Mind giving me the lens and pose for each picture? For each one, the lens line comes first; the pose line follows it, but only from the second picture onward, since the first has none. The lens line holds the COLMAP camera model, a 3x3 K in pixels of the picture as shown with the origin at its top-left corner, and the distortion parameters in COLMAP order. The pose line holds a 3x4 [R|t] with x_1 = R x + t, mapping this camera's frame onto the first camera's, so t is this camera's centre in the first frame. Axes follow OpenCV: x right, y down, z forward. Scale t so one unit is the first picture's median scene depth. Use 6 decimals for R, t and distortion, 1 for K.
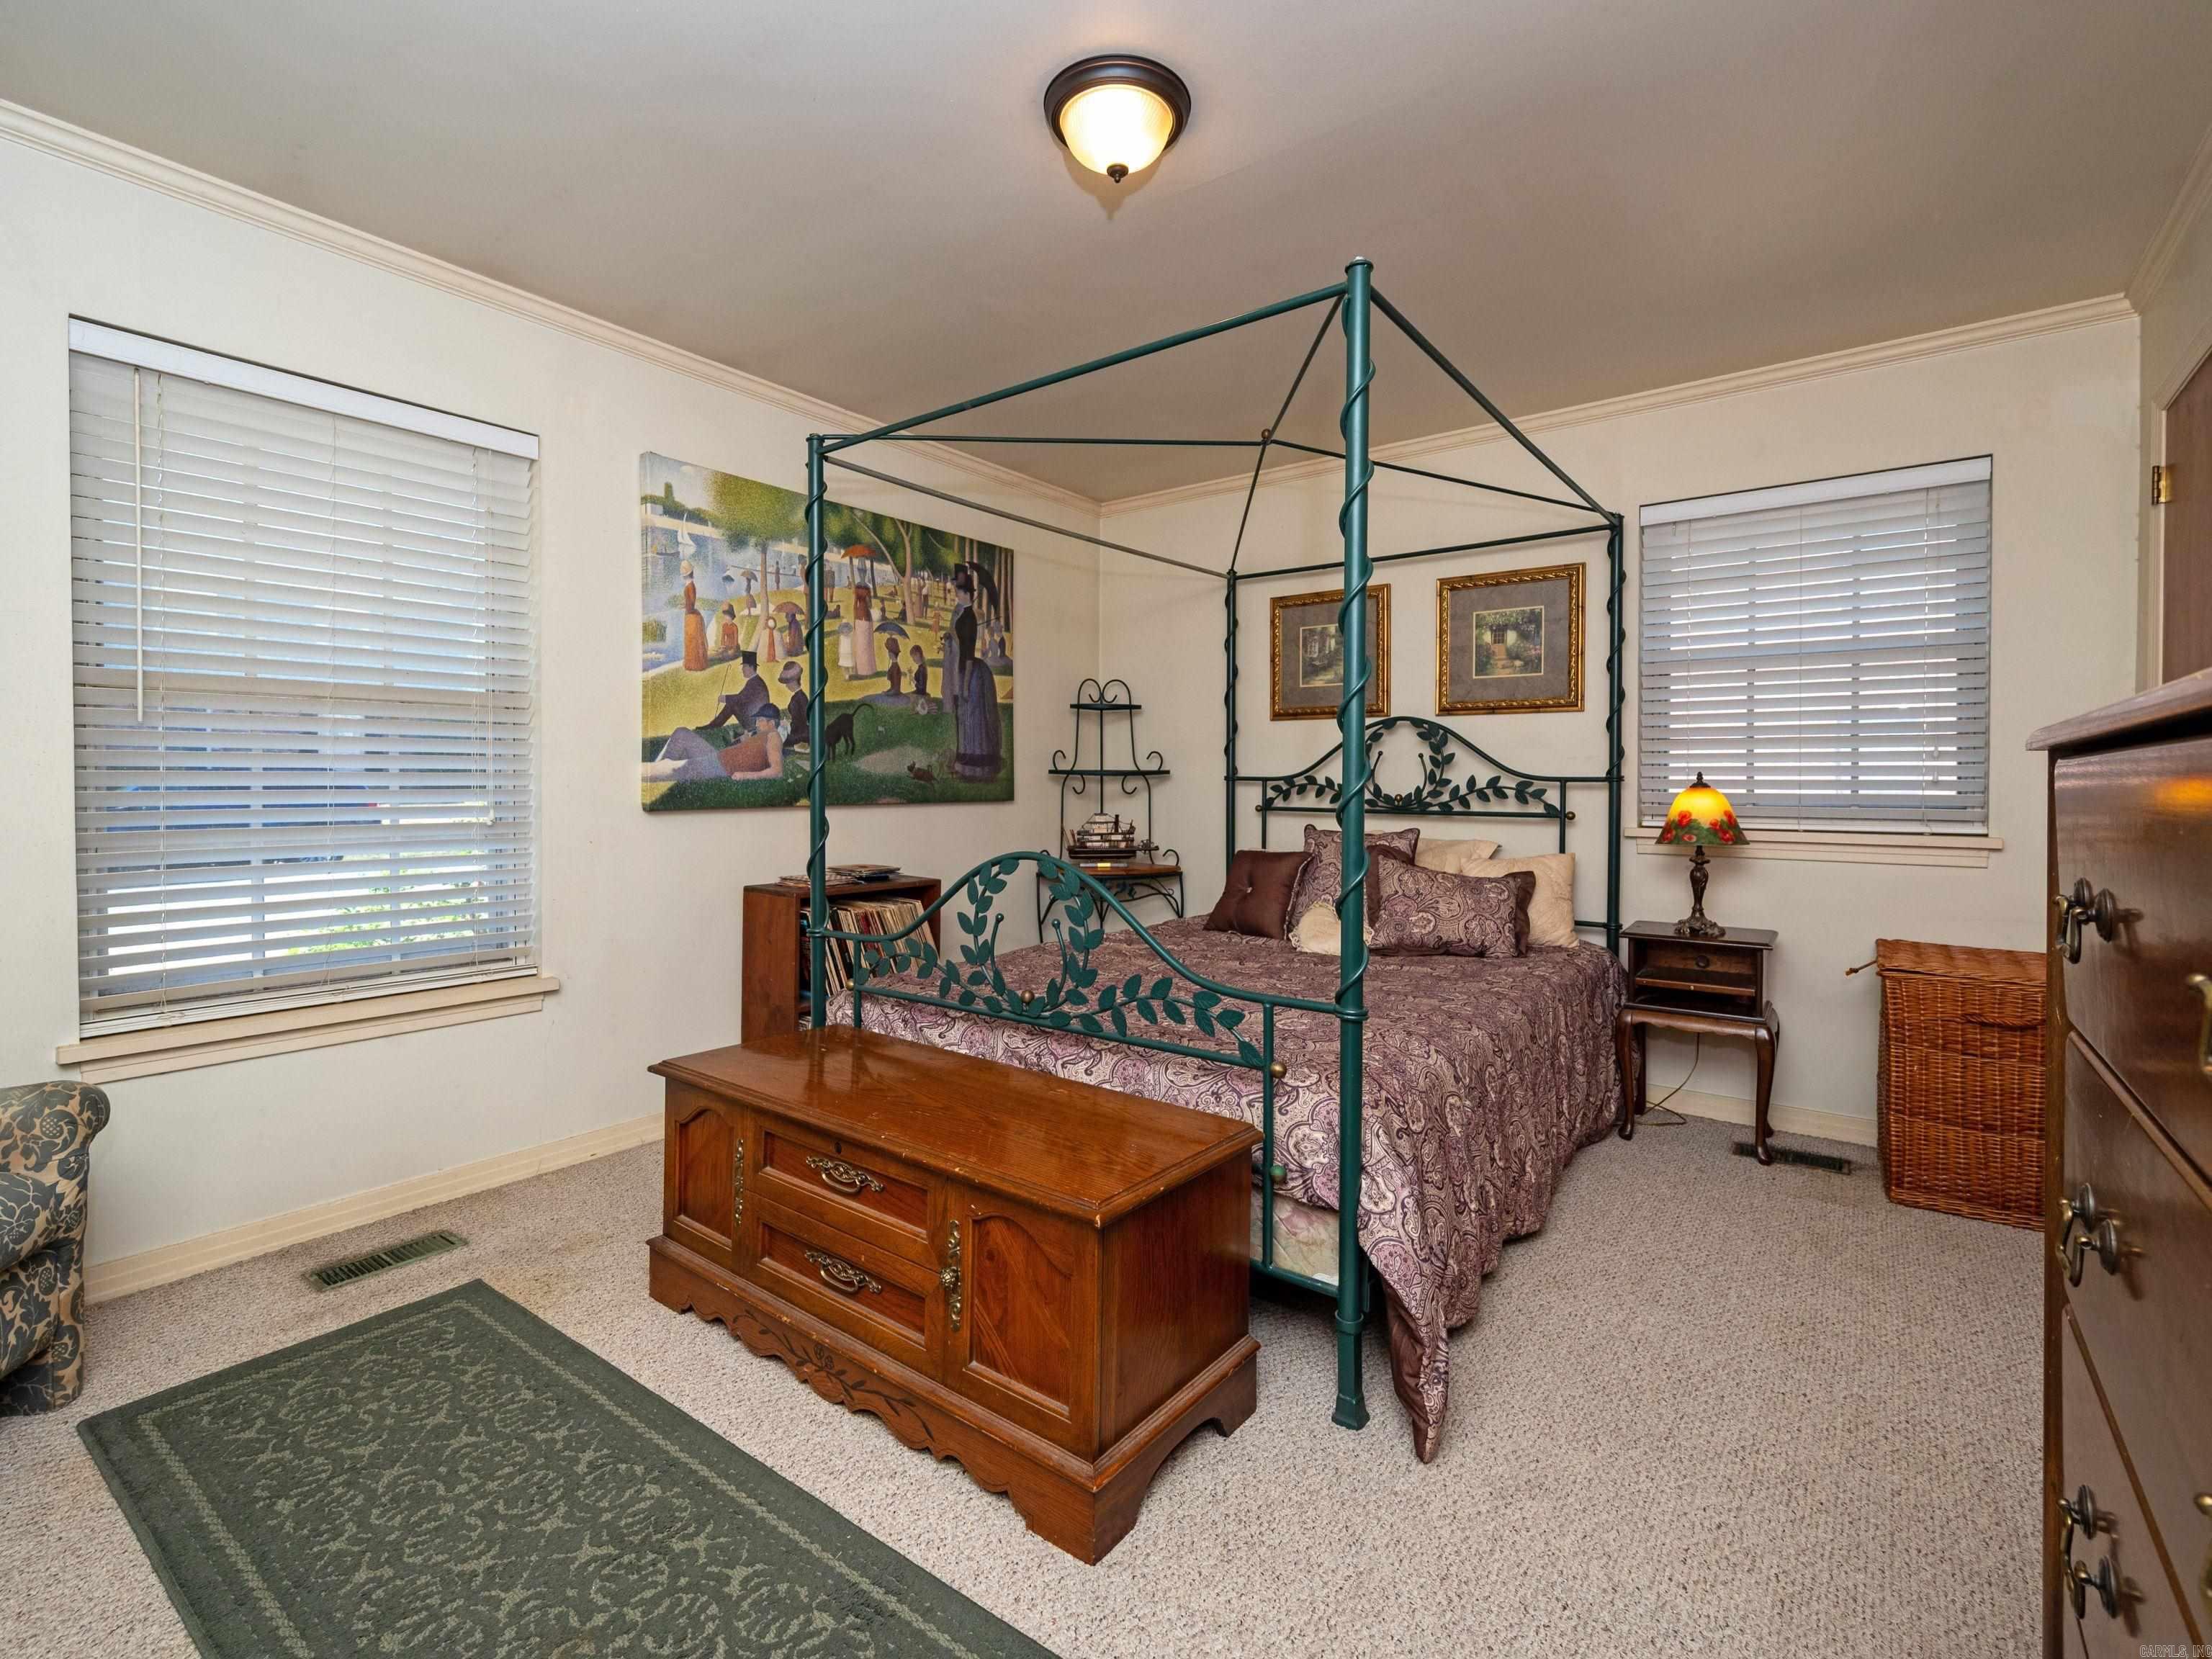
lens RADIAL K [[997.6, 0, 1134.3], [0, 997.6, 779.3], [0, 0, 1]] dist [-0.002038, -0.000387]
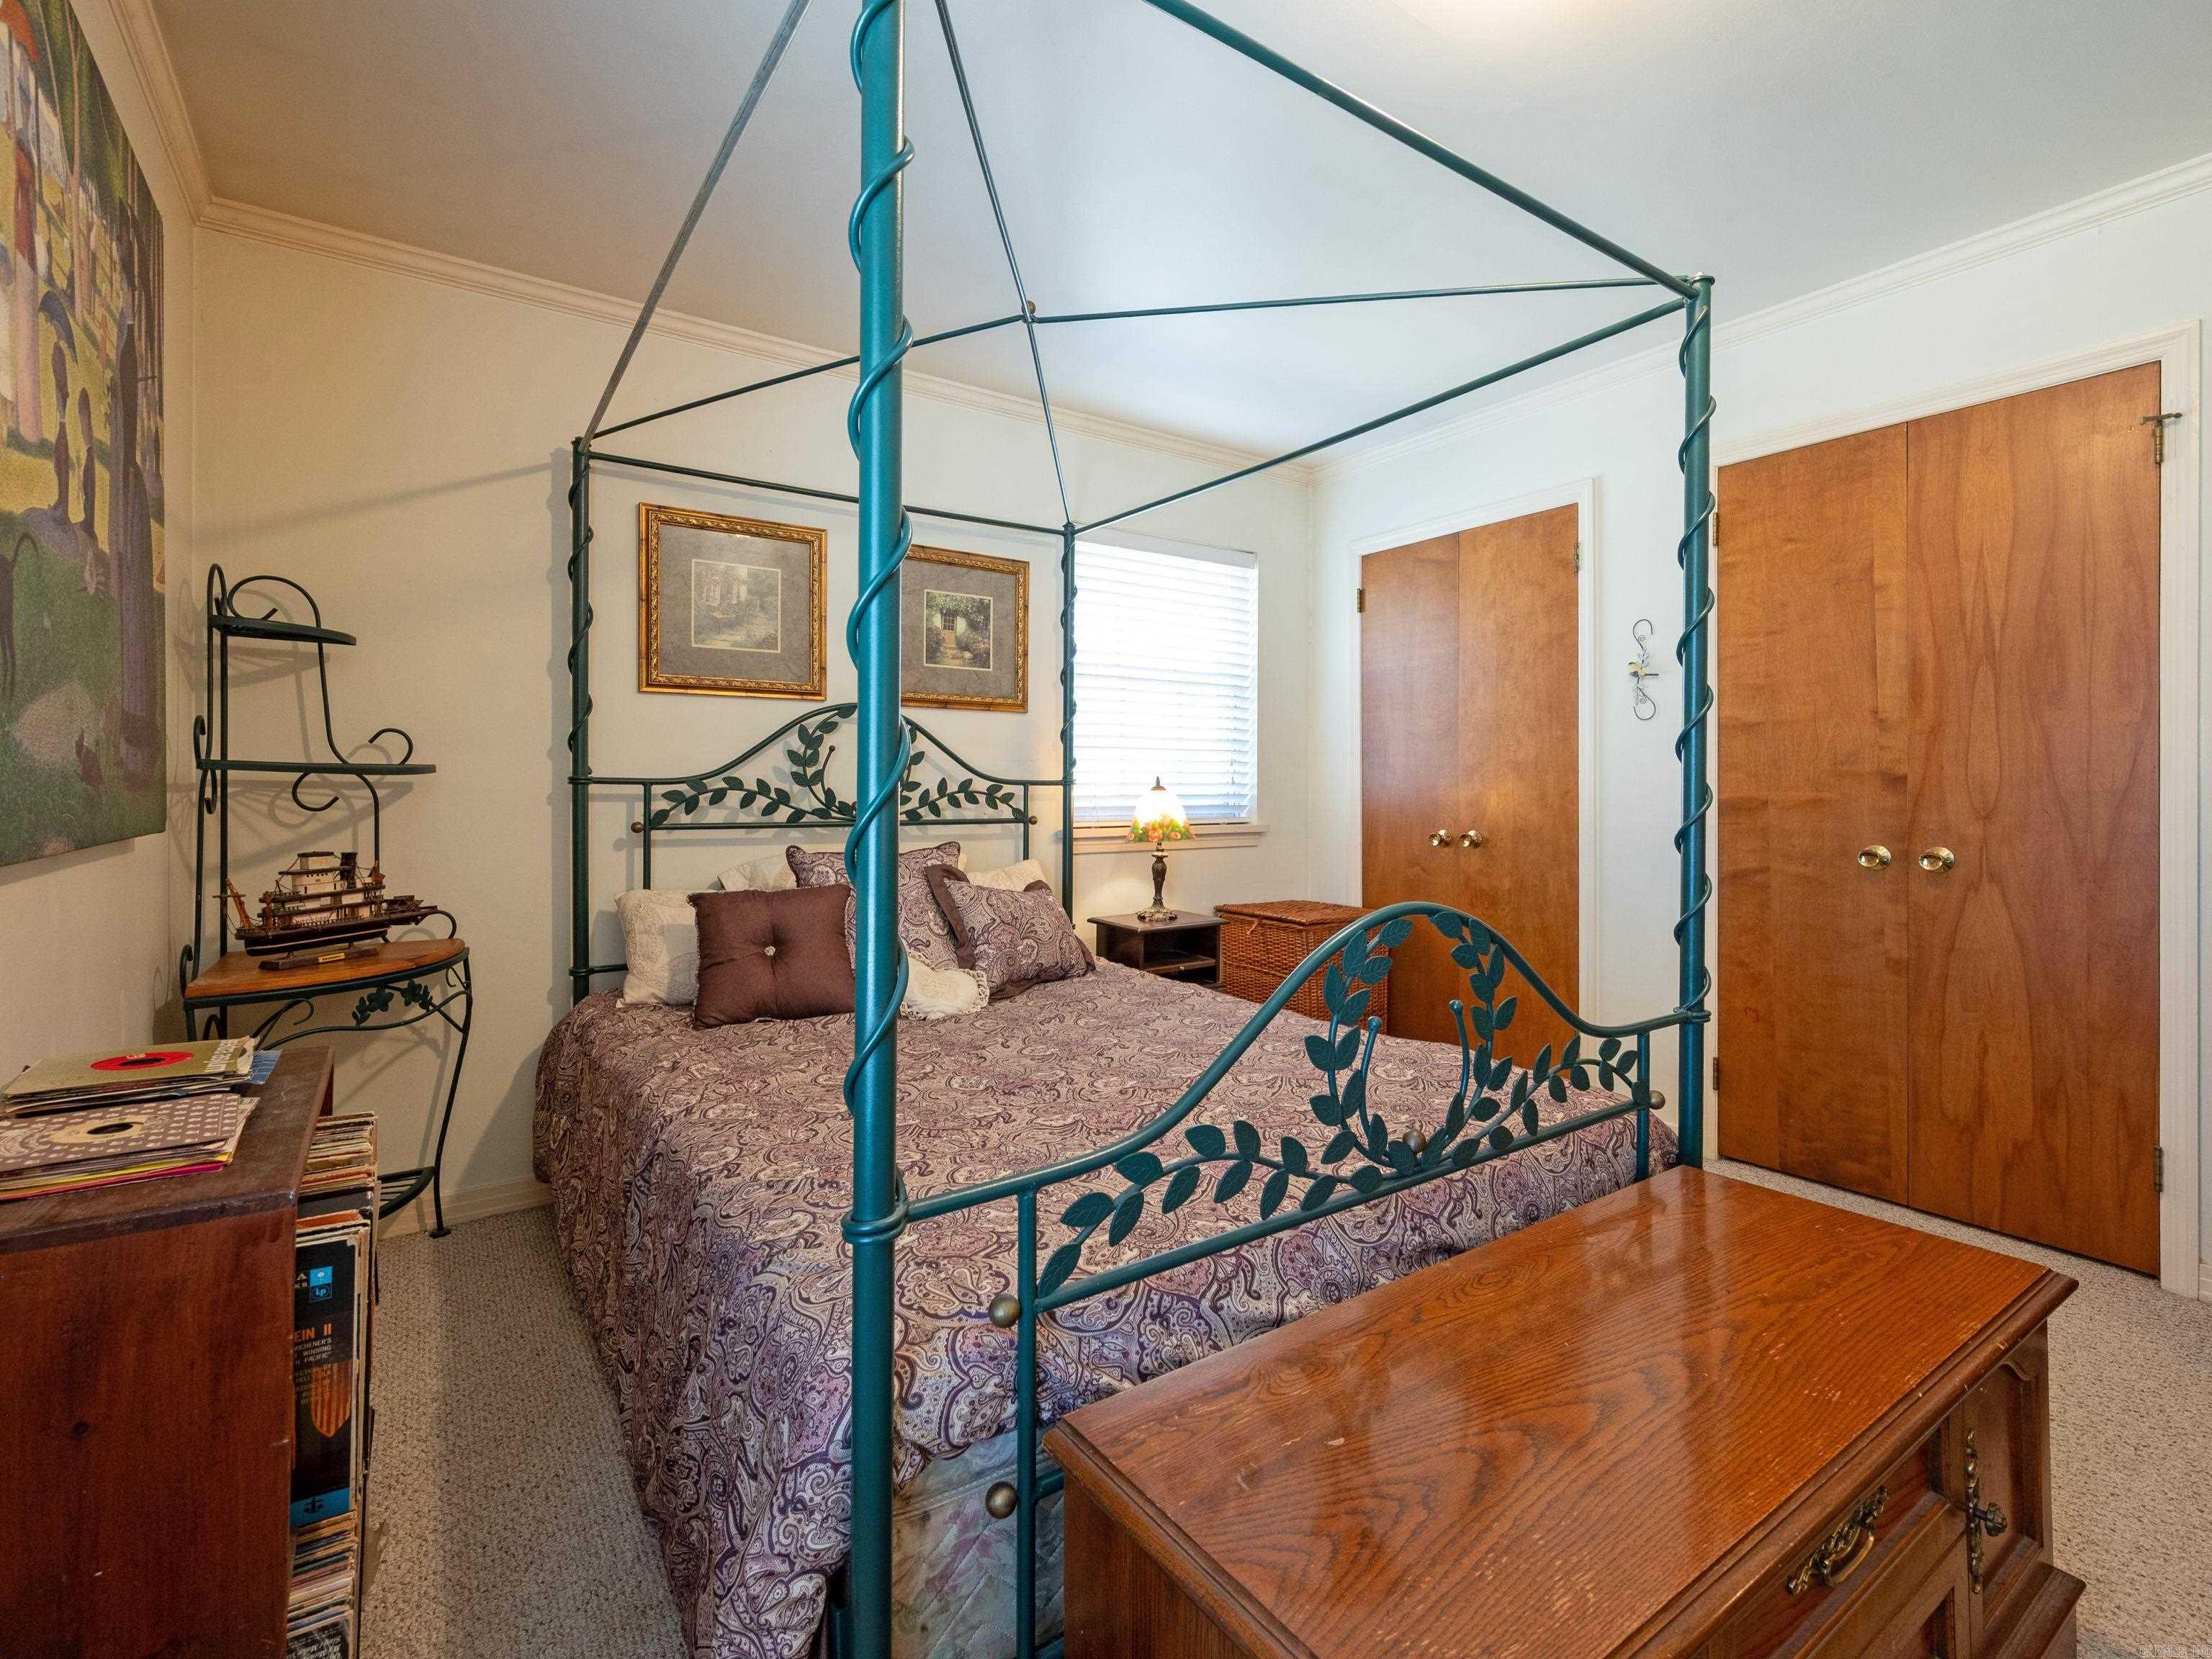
lens RADIAL K [[997.6, 0, 1134.3], [0, 997.6, 779.3], [0, 0, 1]] dist [-0.002038, -0.000387]
pose [[0.338645, 0.004097, 0.940905, -0.417322], [0.000197, 0.999990, -0.004425, 0.001379], [-0.940914, 0.001684, 0.338641, 0.543476]]
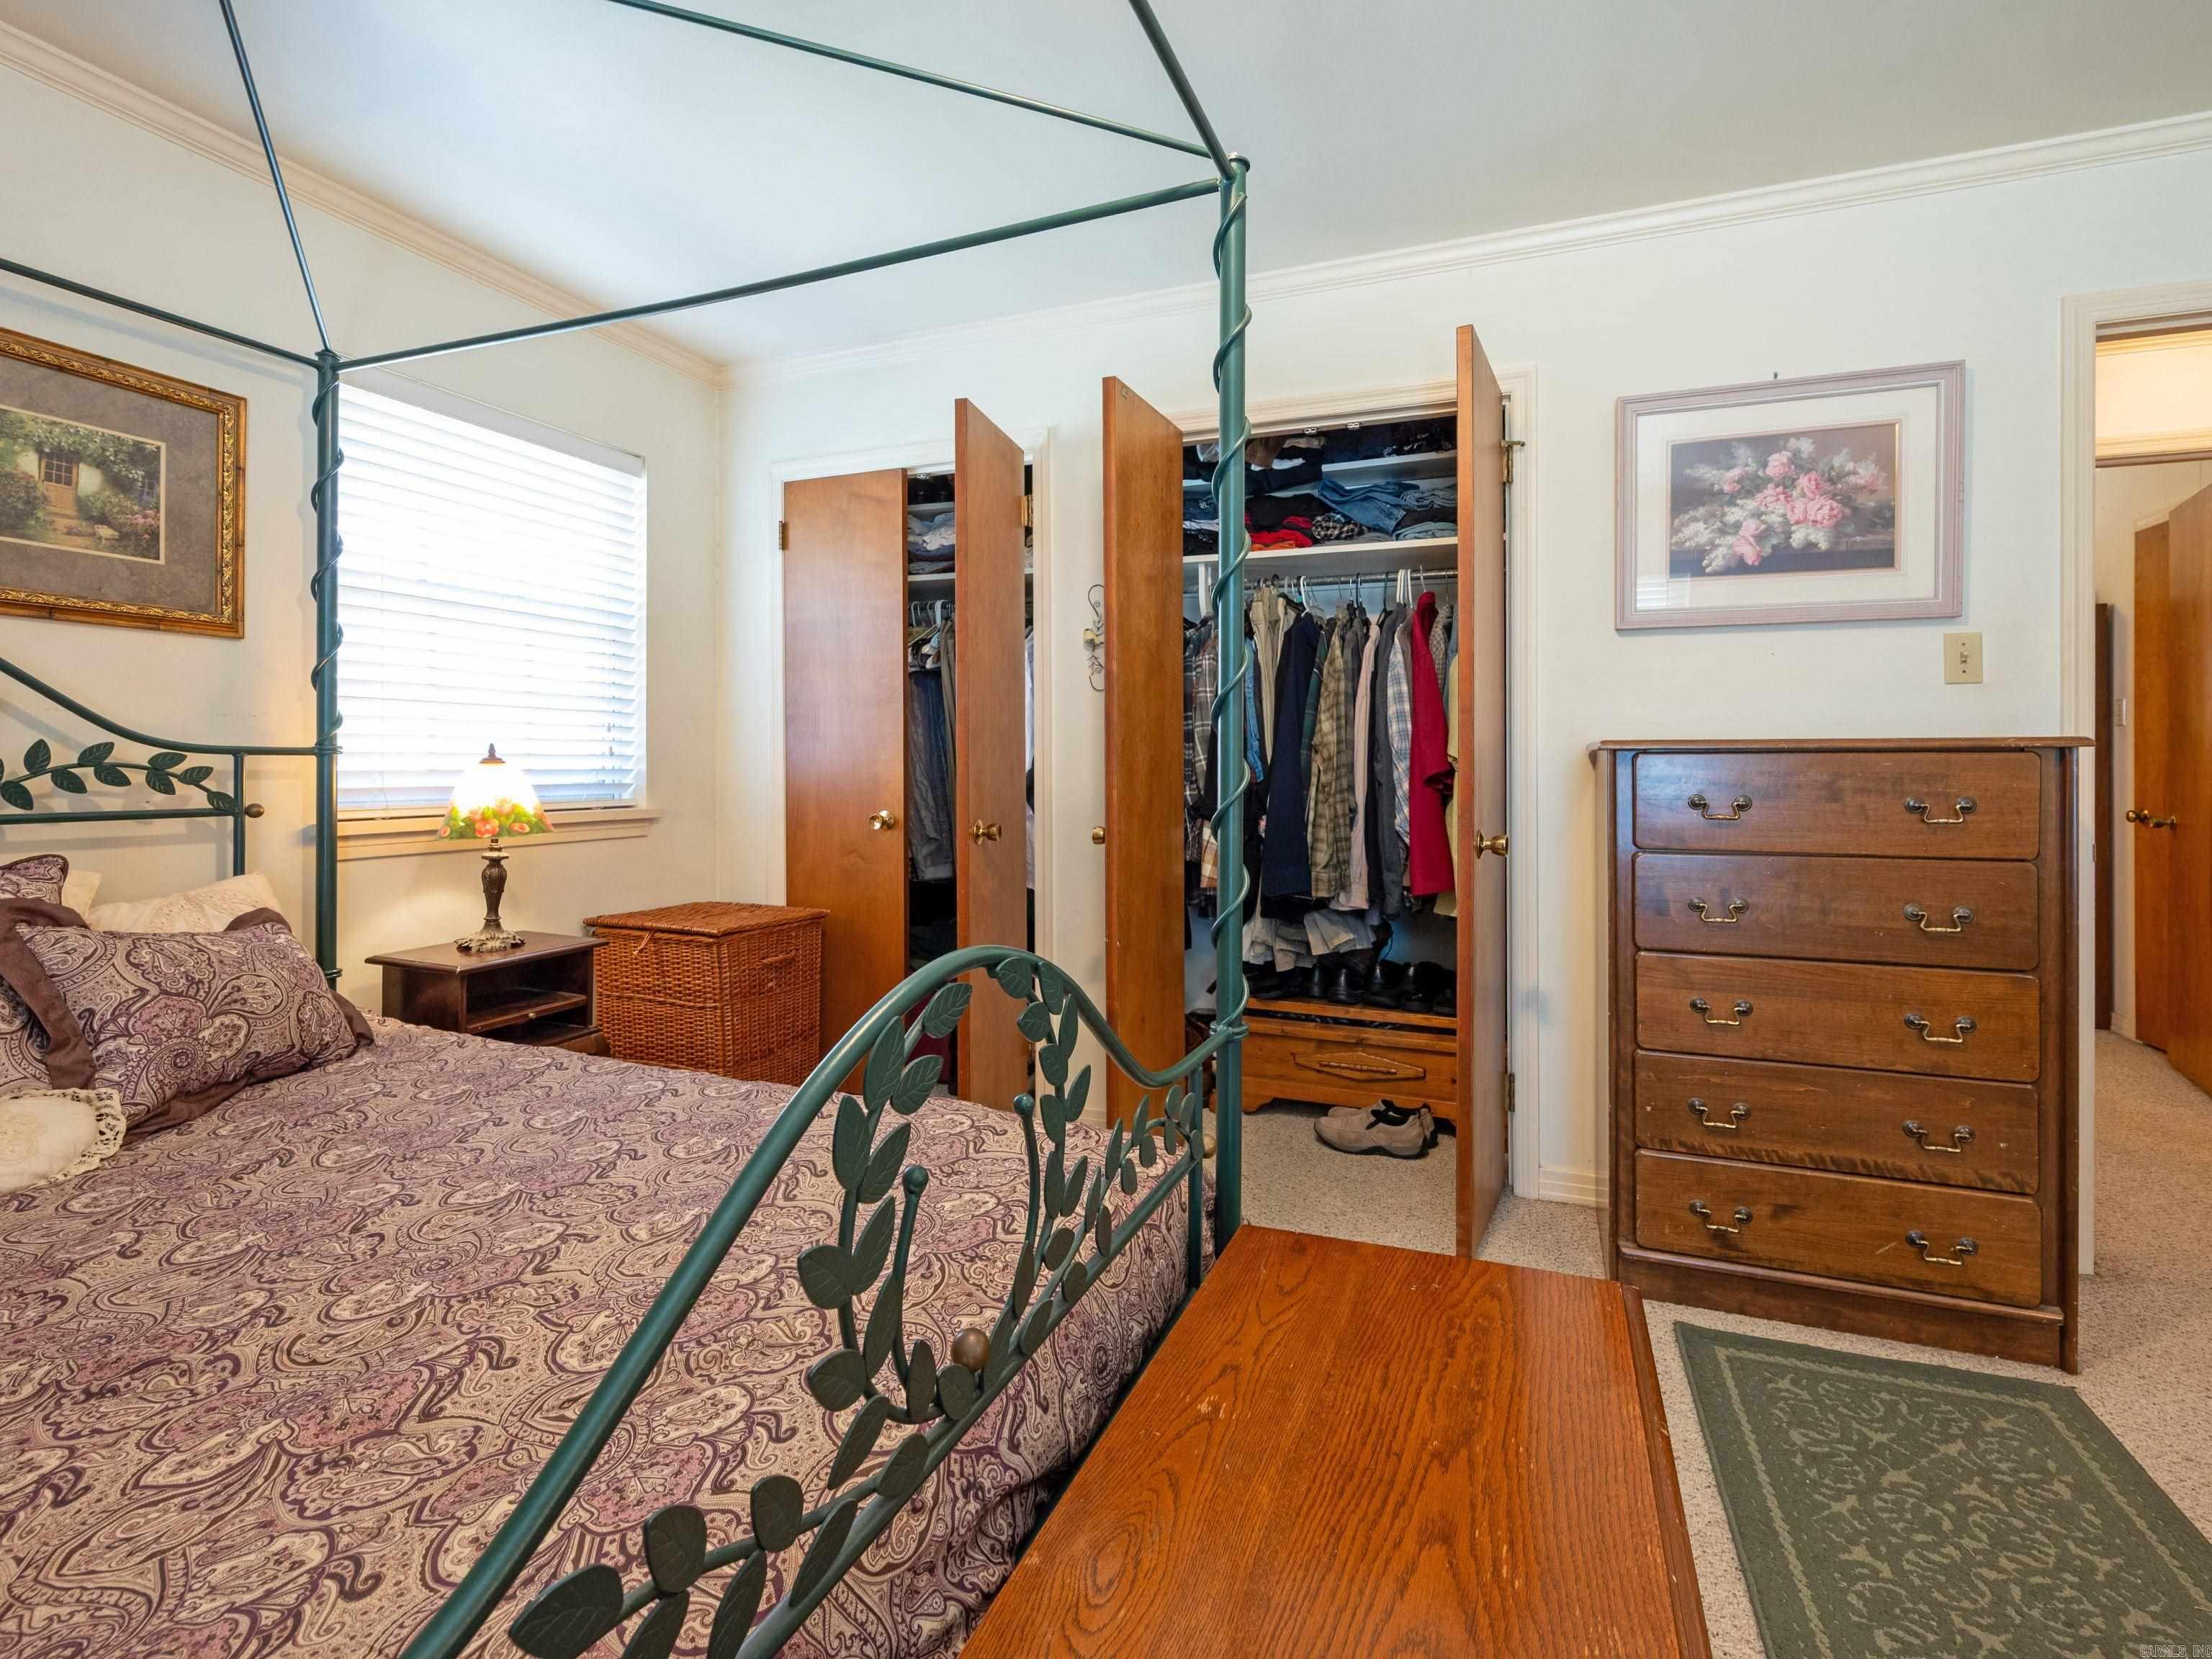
lens RADIAL K [[997.6, 0, 1134.3], [0, 997.6, 779.3], [0, 0, 1]] dist [-0.002038, -0.000387]
pose [[-0.237503, -0.019573, 0.971190, -0.265947], [-0.005749, 0.999808, 0.018744, 0.003172], [-0.971370, -0.001131, -0.237570, 0.585131]]
